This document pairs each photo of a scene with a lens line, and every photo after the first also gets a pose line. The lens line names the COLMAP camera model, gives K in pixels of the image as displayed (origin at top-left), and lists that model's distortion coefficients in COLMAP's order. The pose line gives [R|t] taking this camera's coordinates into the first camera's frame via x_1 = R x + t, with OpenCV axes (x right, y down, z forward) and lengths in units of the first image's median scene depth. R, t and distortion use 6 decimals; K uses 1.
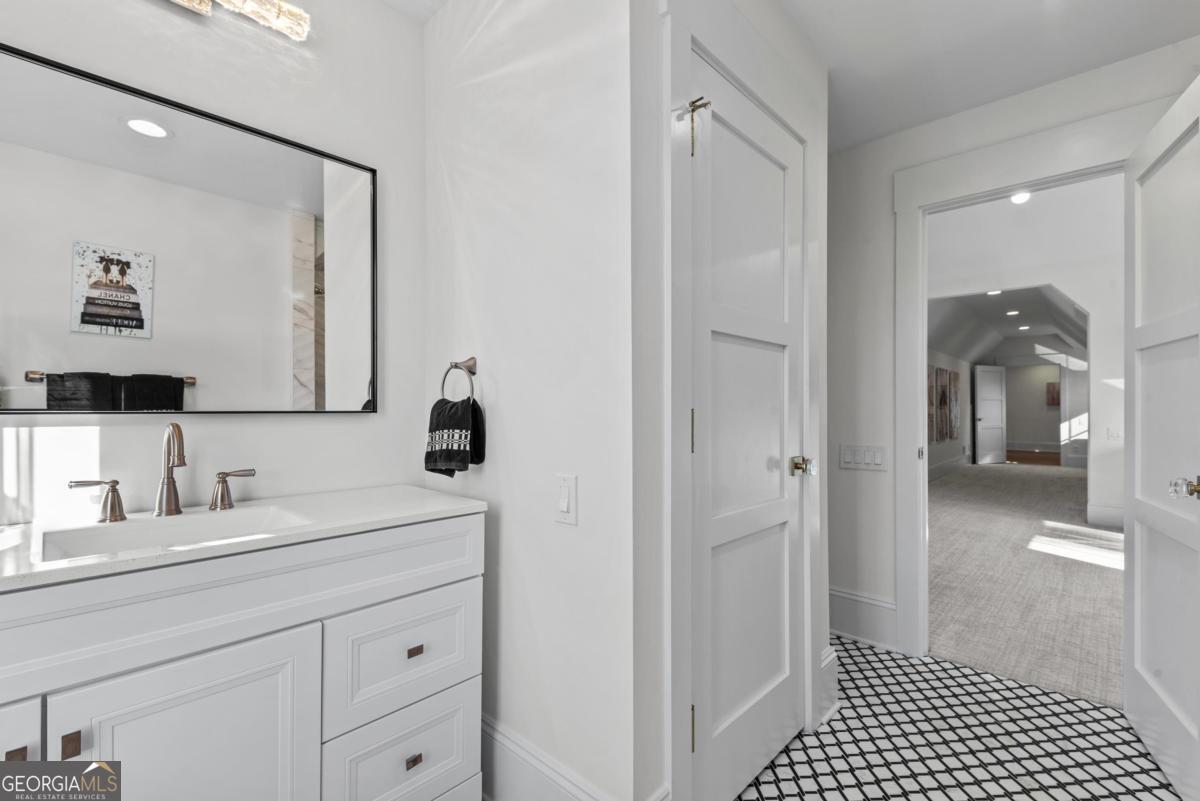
lens RADIAL K [[518.5, 0, 600.0], [0, 518.5, 400.5], [0, 0, 1]] dist [0.002220, 0.000266]
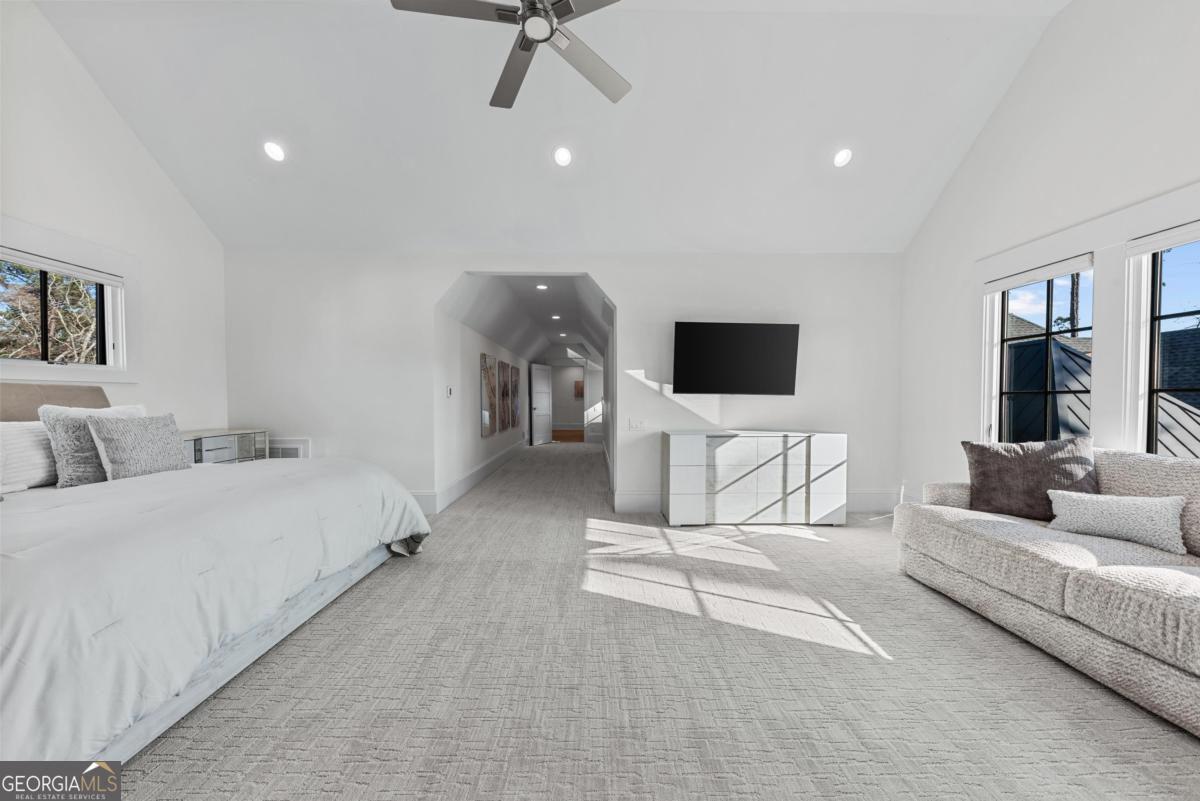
lens RADIAL K [[413.8, 0, 600.0], [0, 413.8, 400.5], [0, 0, 1]] dist [0.000073, -0.000190]
pose [[0.711856, -0.013179, 0.702202, 0.180179], [0.002127, 0.999860, 0.016610, 0.001915], [-0.702322, -0.010330, 0.711784, 0.228878]]
